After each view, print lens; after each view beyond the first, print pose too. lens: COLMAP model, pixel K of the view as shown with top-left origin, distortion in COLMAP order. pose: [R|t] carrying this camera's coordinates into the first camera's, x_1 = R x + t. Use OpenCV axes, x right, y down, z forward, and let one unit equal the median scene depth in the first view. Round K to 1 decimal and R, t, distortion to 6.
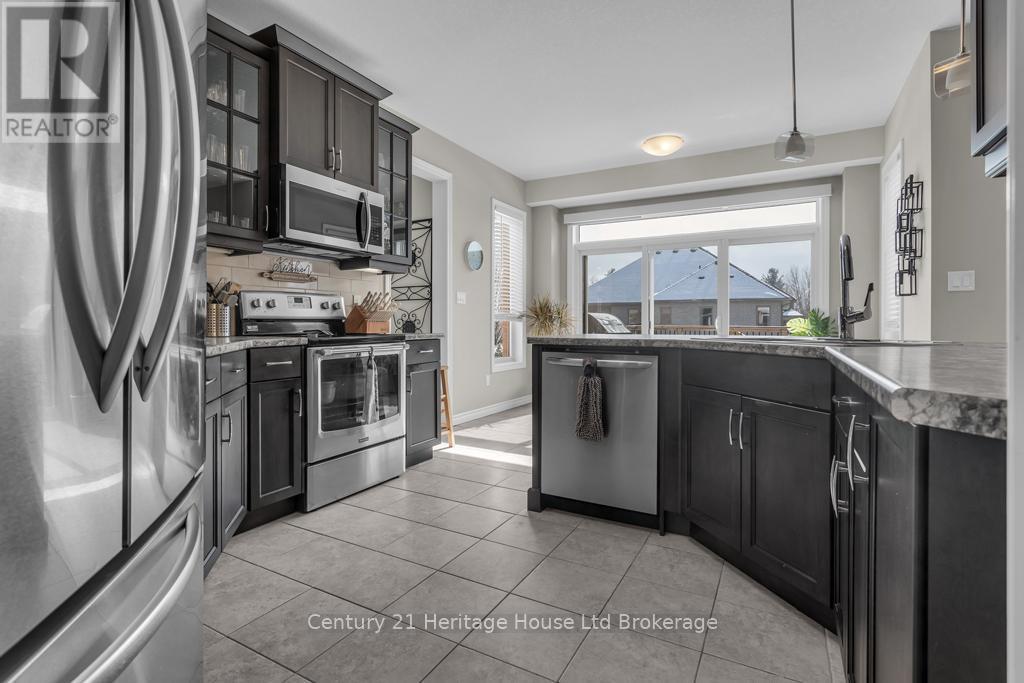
lens RADIAL K [[488.6, 0, 511.3], [0, 488.6, 319.0], [0, 0, 1]] dist [0.000963, 0.000083]
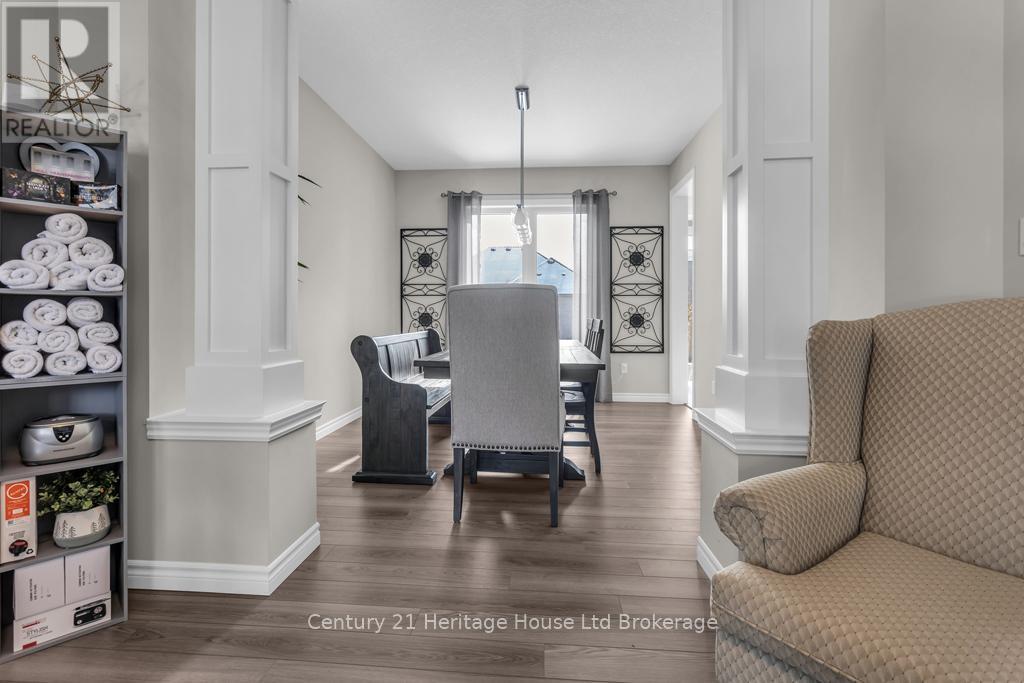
lens RADIAL K [[488.6, 0, 511.3], [0, 488.6, 319.0], [0, 0, 1]] dist [0.000963, 0.000083]
pose [[0.907550, 0.000221, 0.419944, -0.973871], [-0.005906, 0.999908, 0.012236, 0.003837], [-0.419902, -0.013585, 0.907468, 0.088295]]
